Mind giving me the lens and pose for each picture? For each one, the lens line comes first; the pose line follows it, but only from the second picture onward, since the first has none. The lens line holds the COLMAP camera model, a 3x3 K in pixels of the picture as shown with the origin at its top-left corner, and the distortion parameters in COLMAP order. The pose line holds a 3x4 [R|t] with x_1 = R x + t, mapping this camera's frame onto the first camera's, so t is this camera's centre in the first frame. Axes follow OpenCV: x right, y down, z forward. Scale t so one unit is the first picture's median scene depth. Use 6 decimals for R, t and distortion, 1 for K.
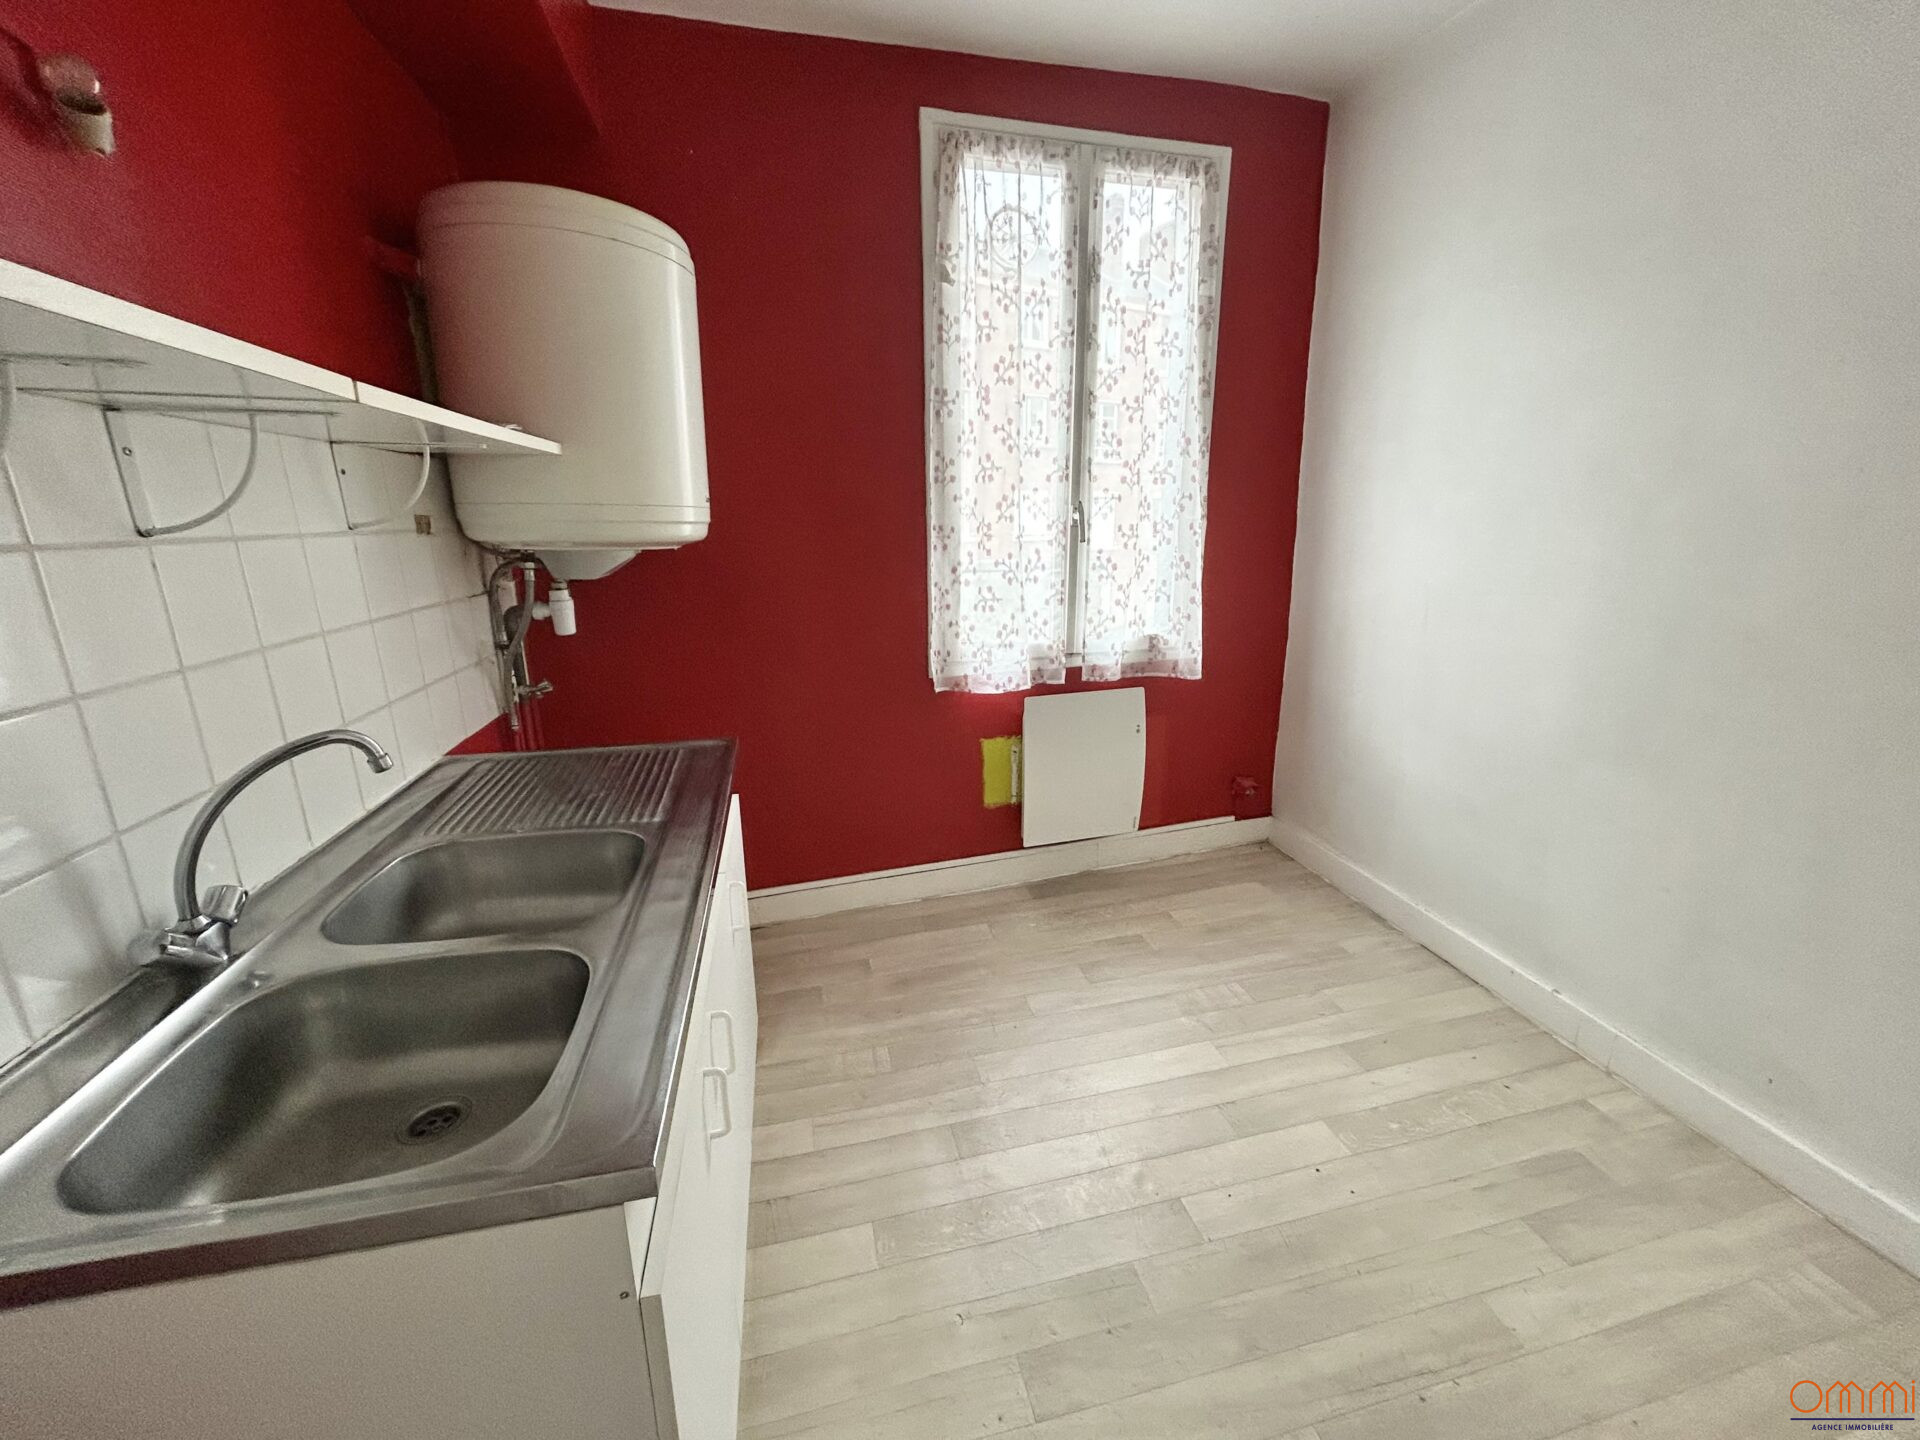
lens RADIAL K [[769.5, 0, 966.1], [0, 769.5, 716.4], [0, 0, 1]] dist [-0.000863, 0.000983]
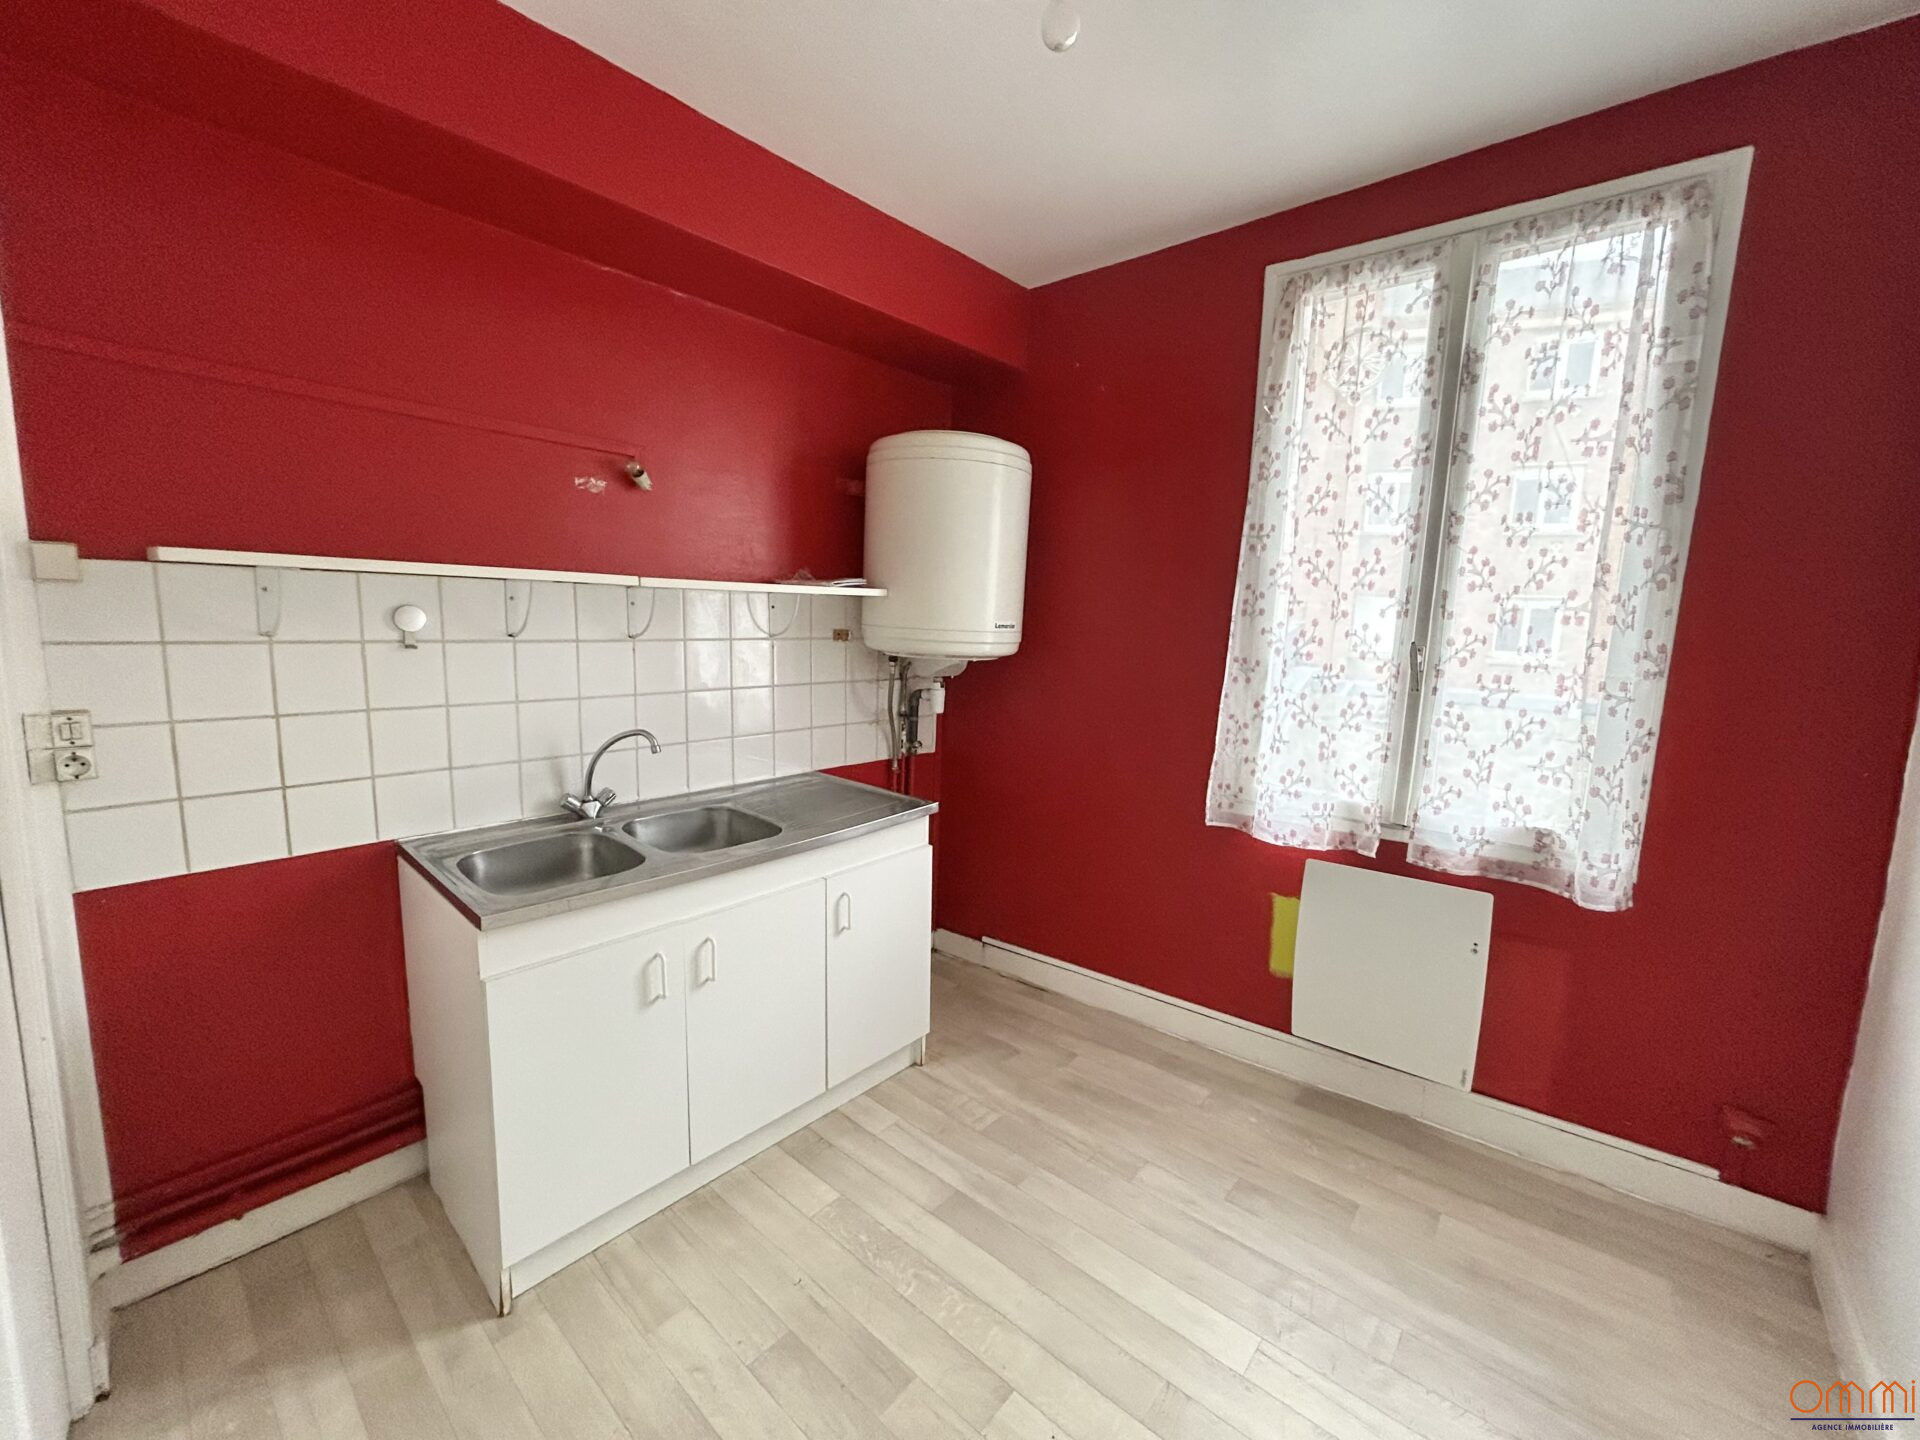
lens RADIAL K [[769.5, 0, 955.4], [0, 769.5, 717.8], [0, 0, 1]] dist [-0.000863, 0.000983]
pose [[0.579492, 0.135646, -0.803610, 0.533366], [-0.240152, 0.970690, -0.009328, -0.076487], [0.778791, 0.198394, 0.595083, 0.149724]]
